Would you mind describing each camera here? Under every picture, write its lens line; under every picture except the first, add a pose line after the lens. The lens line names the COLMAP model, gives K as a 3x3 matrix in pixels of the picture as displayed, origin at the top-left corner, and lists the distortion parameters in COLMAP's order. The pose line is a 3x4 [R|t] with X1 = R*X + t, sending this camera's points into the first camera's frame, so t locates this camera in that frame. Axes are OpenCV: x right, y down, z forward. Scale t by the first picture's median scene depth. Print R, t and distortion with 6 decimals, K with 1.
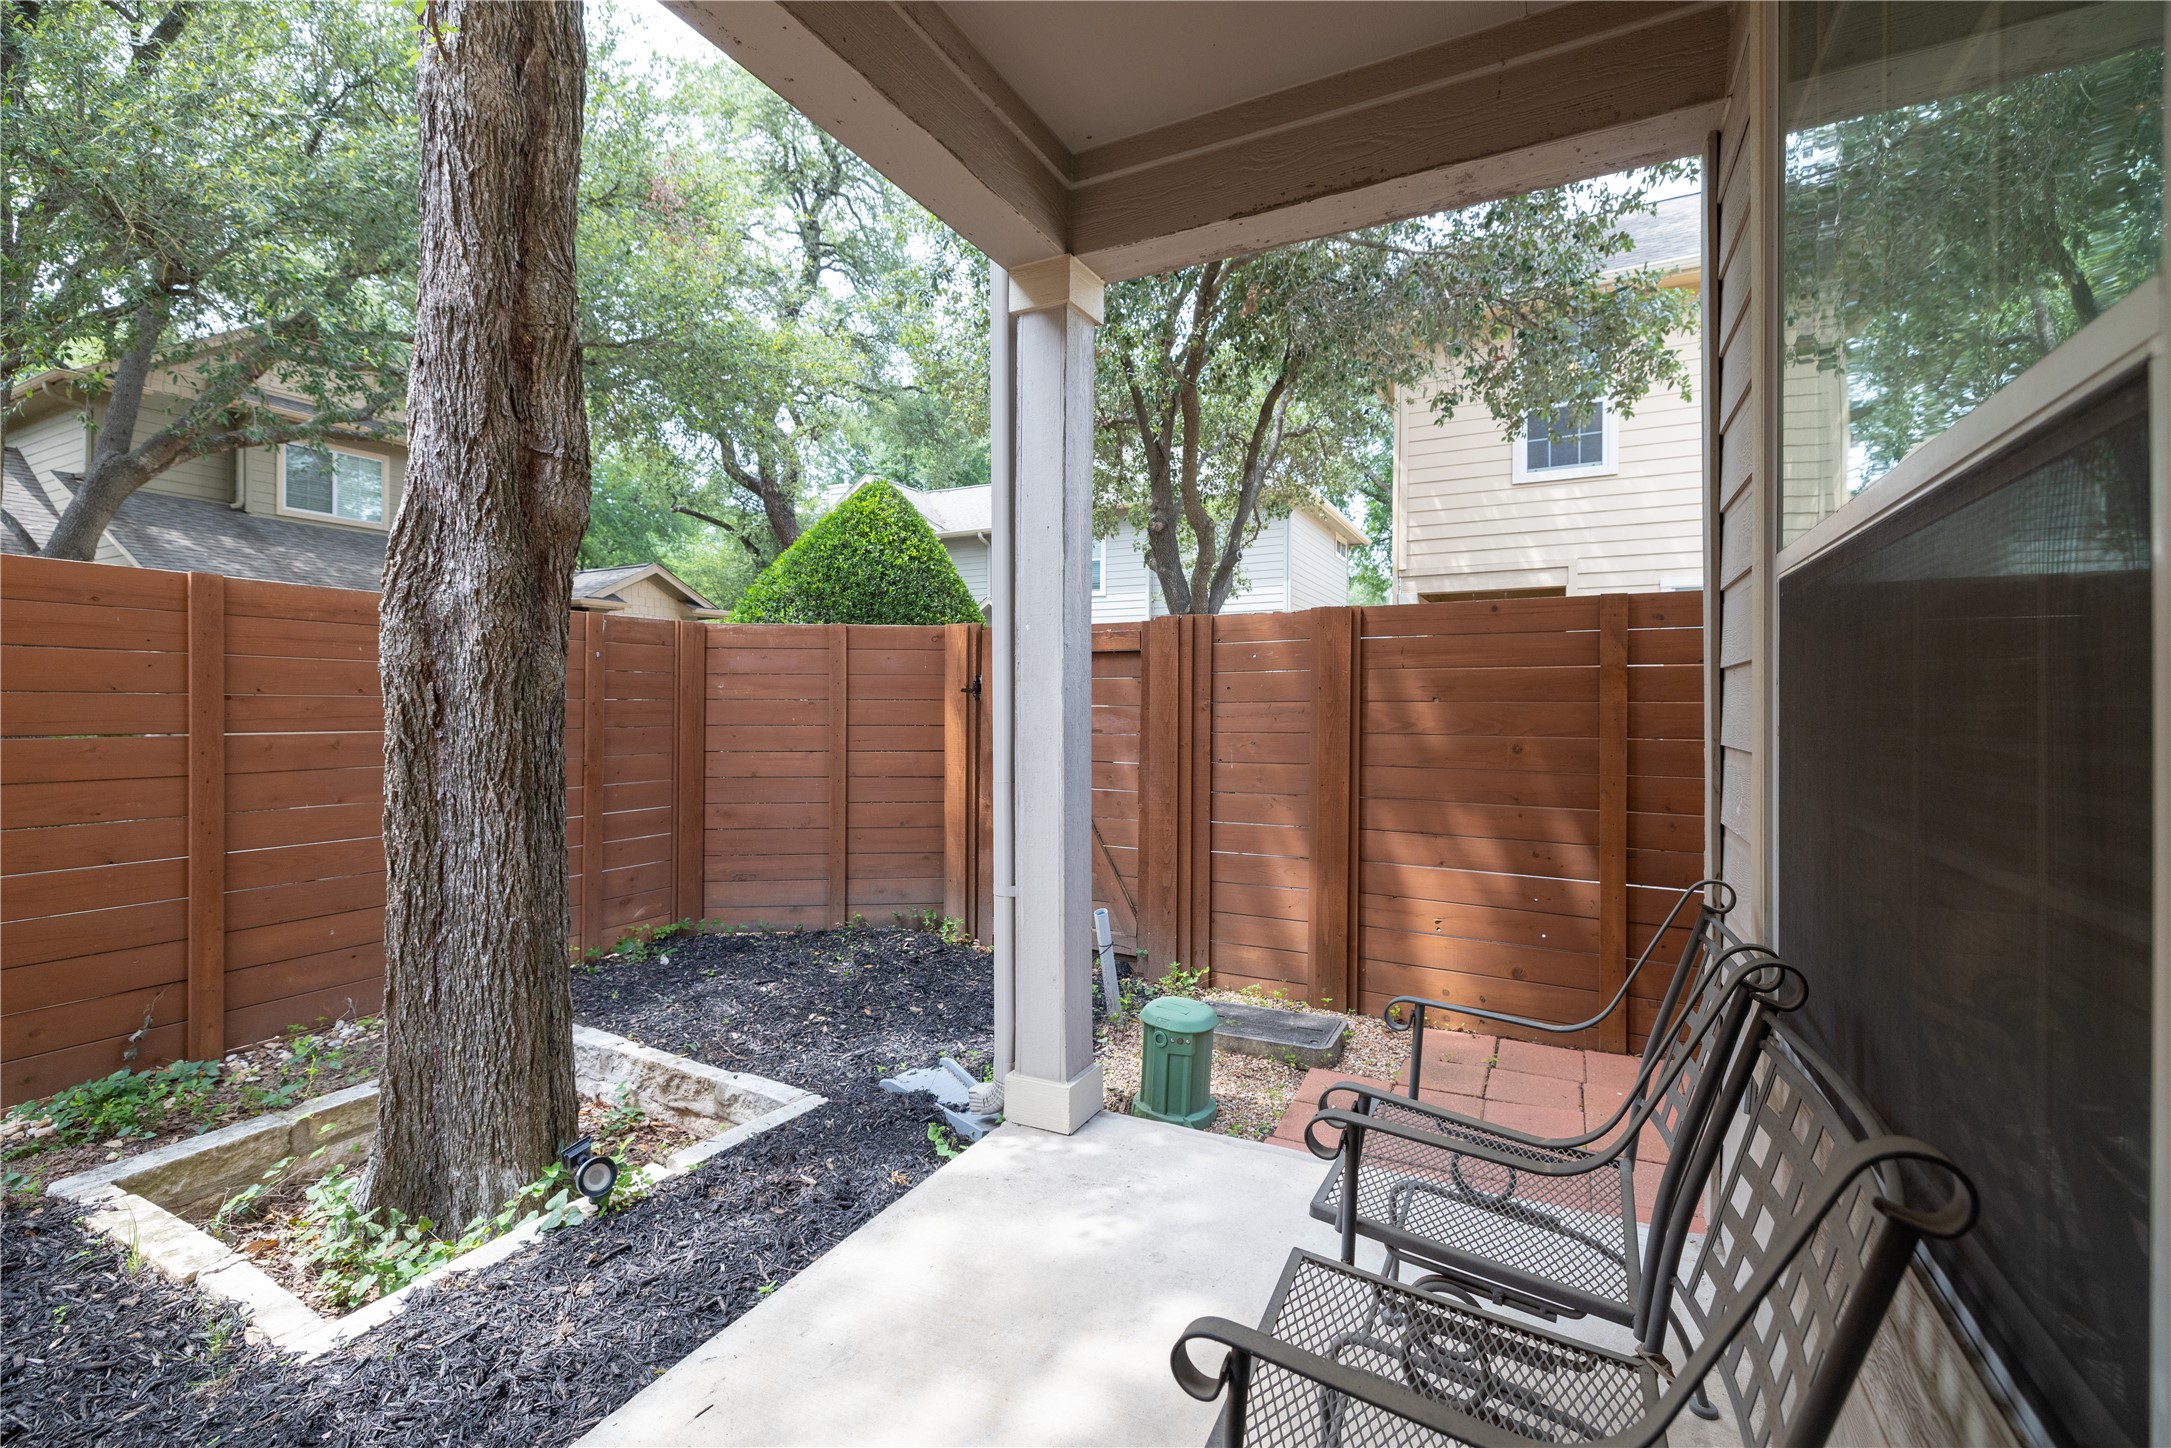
lens RADIAL K [[921.5, 0, 1066.8], [0, 921.5, 710.4], [0, 0, 1]] dist [0.000157, -0.000168]
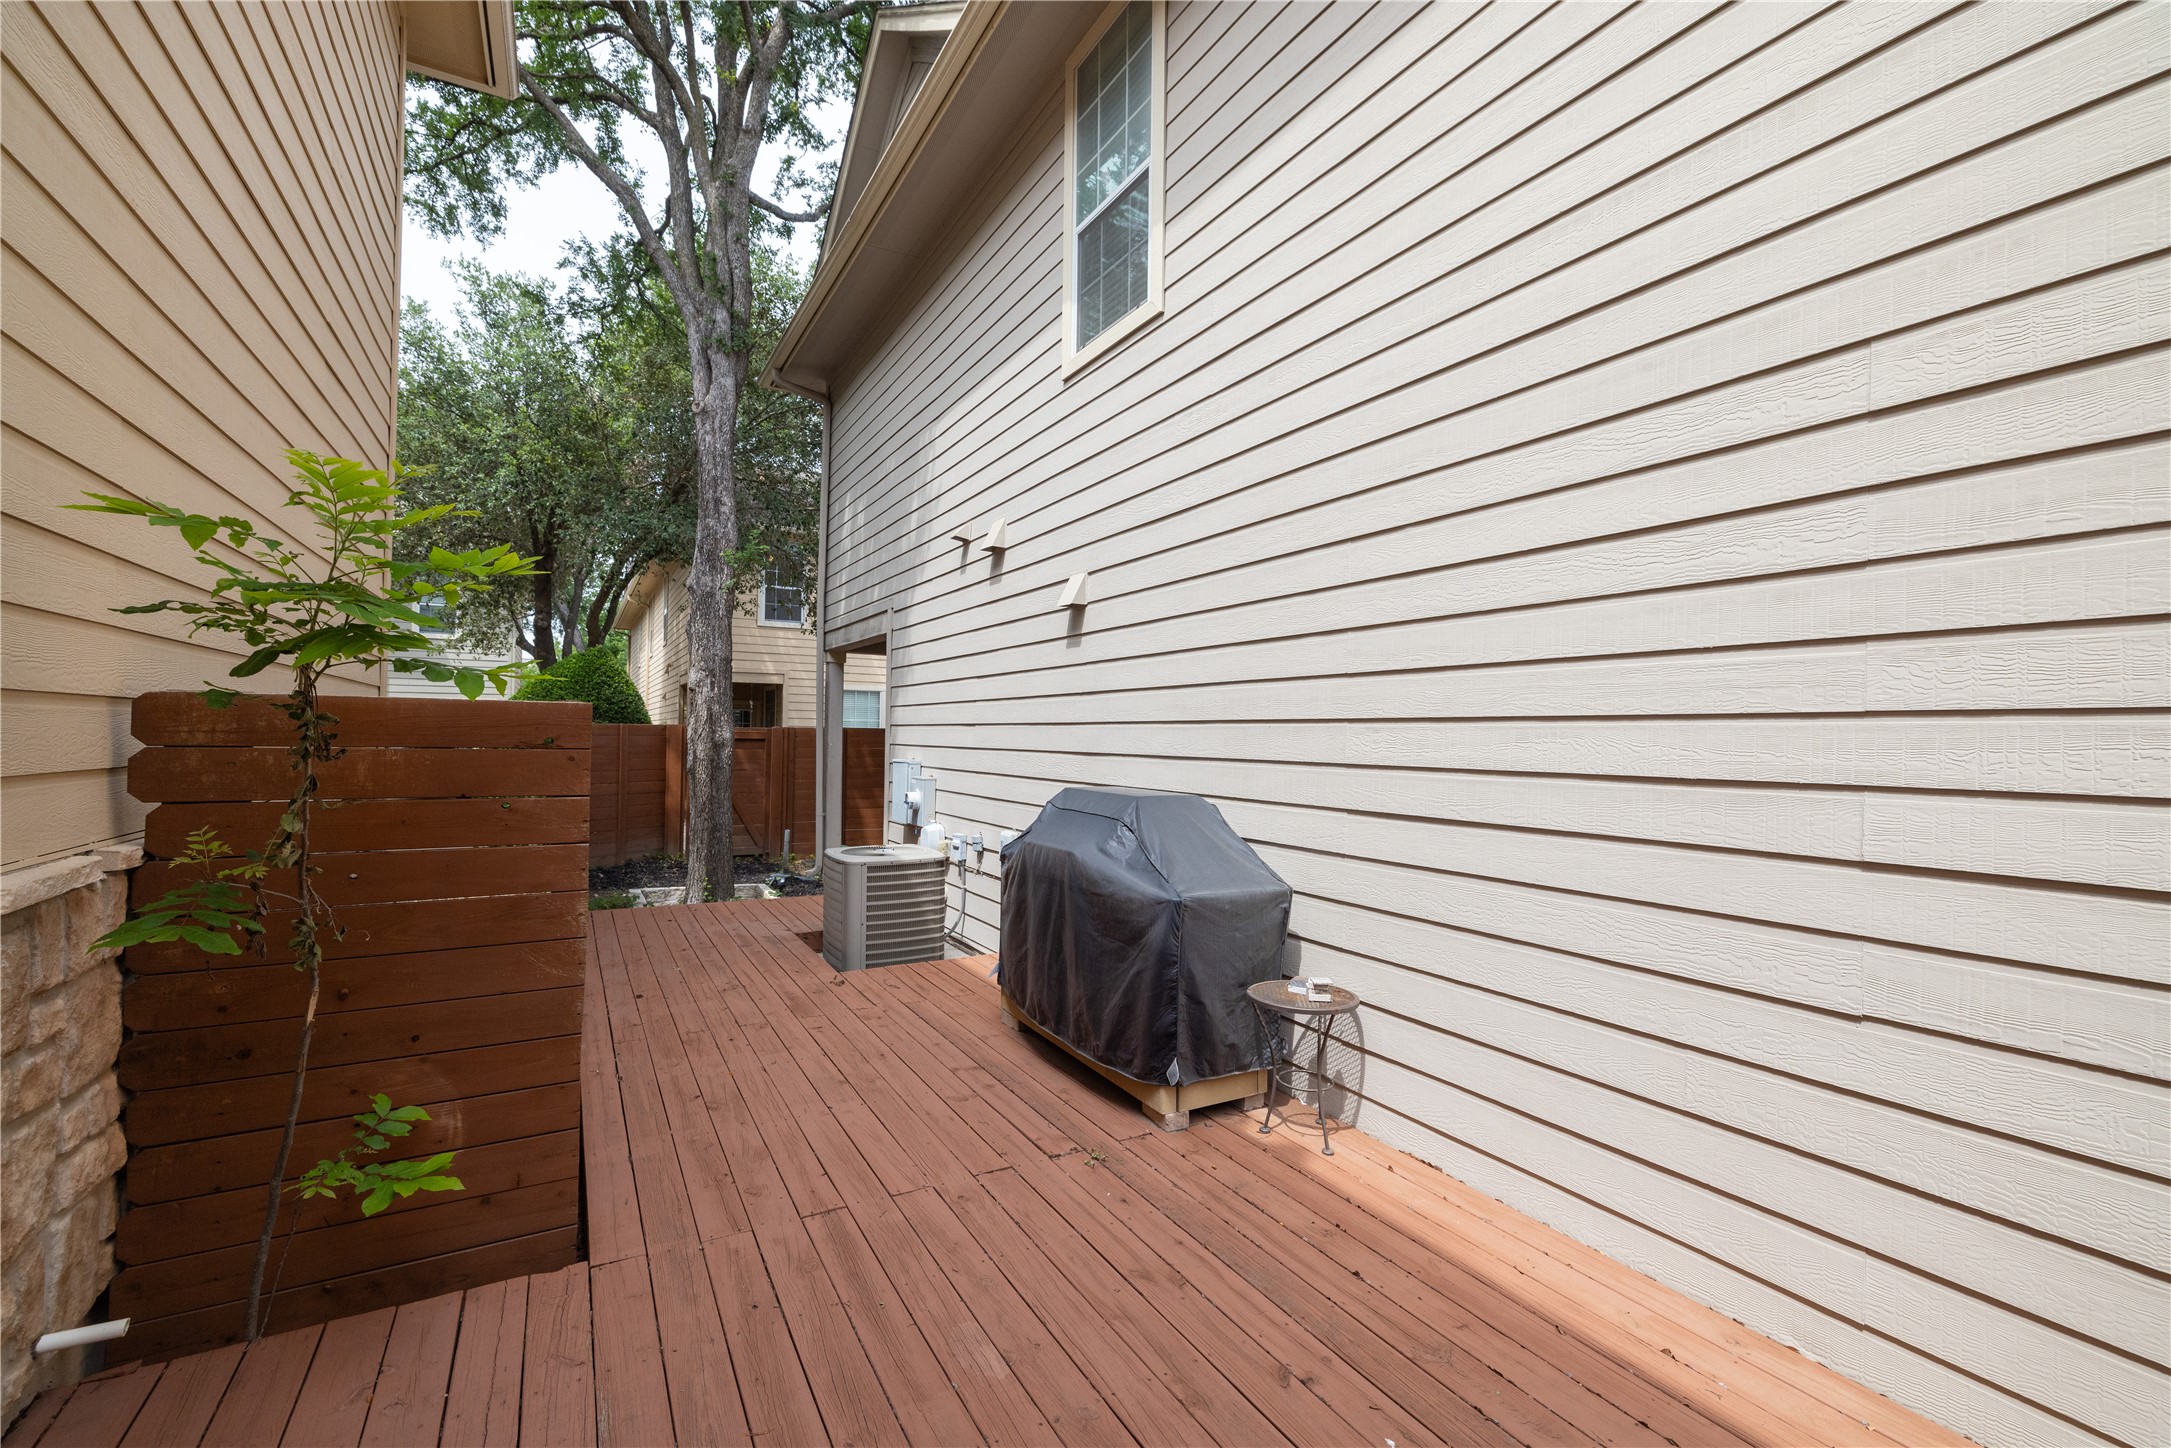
lens RADIAL K [[921.5, 0, 1066.8], [0, 921.5, 710.4], [0, 0, 1]] dist [0.000157, -0.000168]
pose [[0.541987, 0.023037, 0.840071, -0.730837], [-0.003836, 0.999682, -0.024938, -0.036062], [-0.840378, 0.010294, 0.541903, -0.510354]]
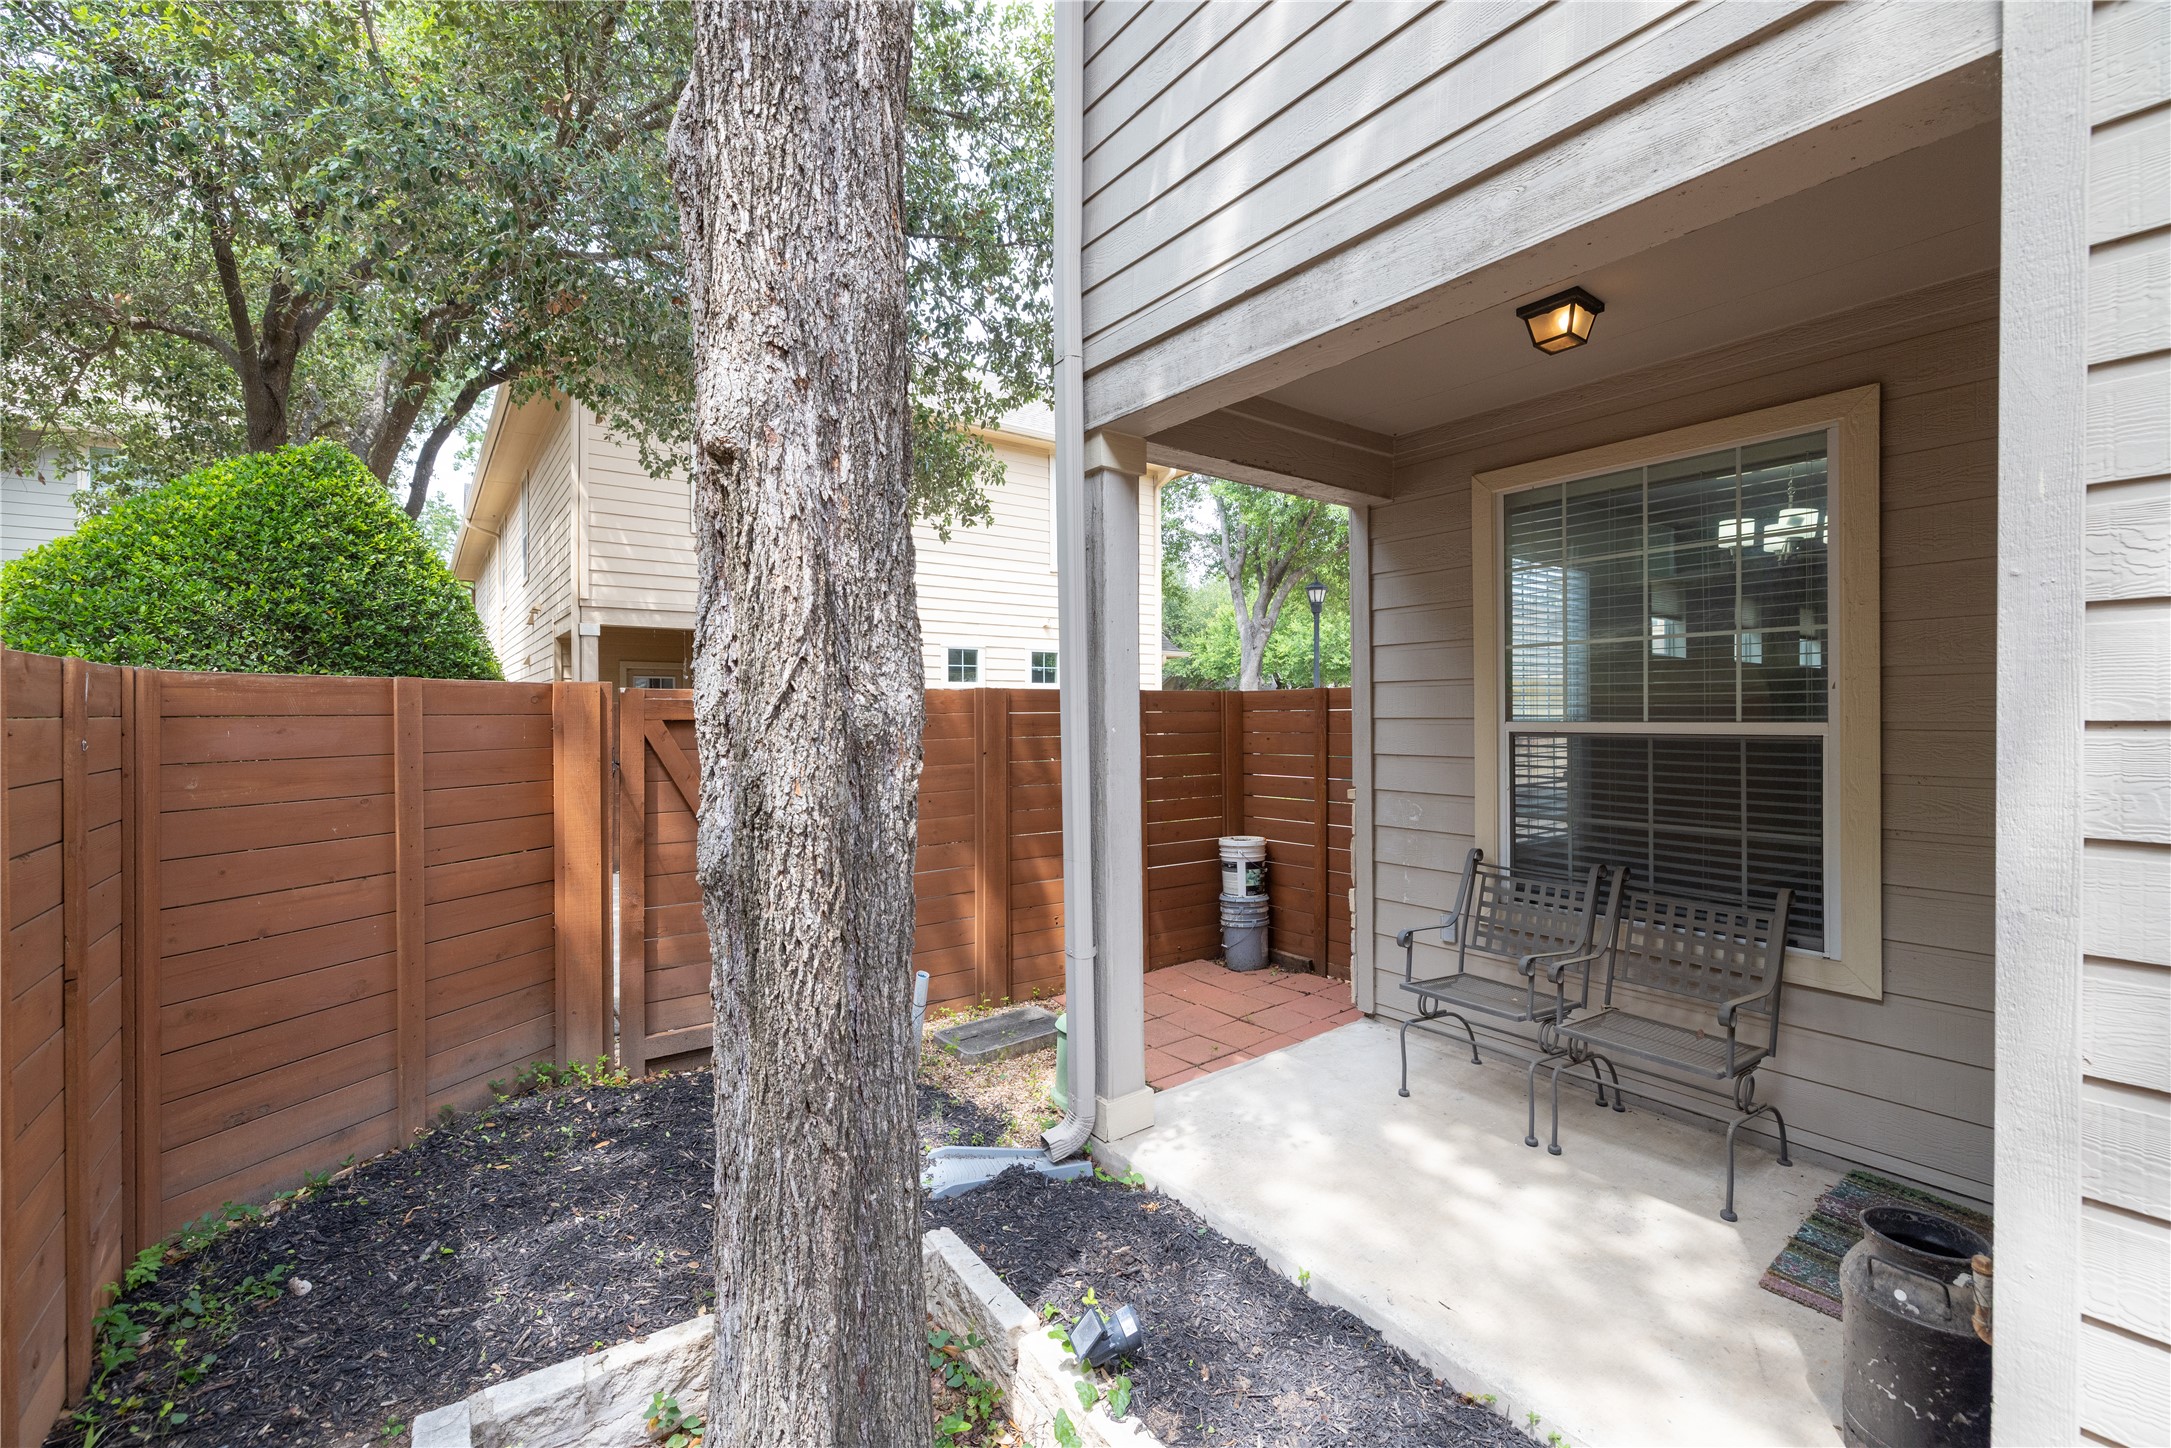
lens RADIAL K [[921.5, 0, 1066.8], [0, 921.5, 710.4], [0, 0, 1]] dist [0.000157, -0.000168]
pose [[0.436836, -0.006995, 0.899514, -0.308967], [0.016271, 0.999868, -0.000127, -0.030106], [-0.899394, 0.014691, 0.436892, 0.138151]]
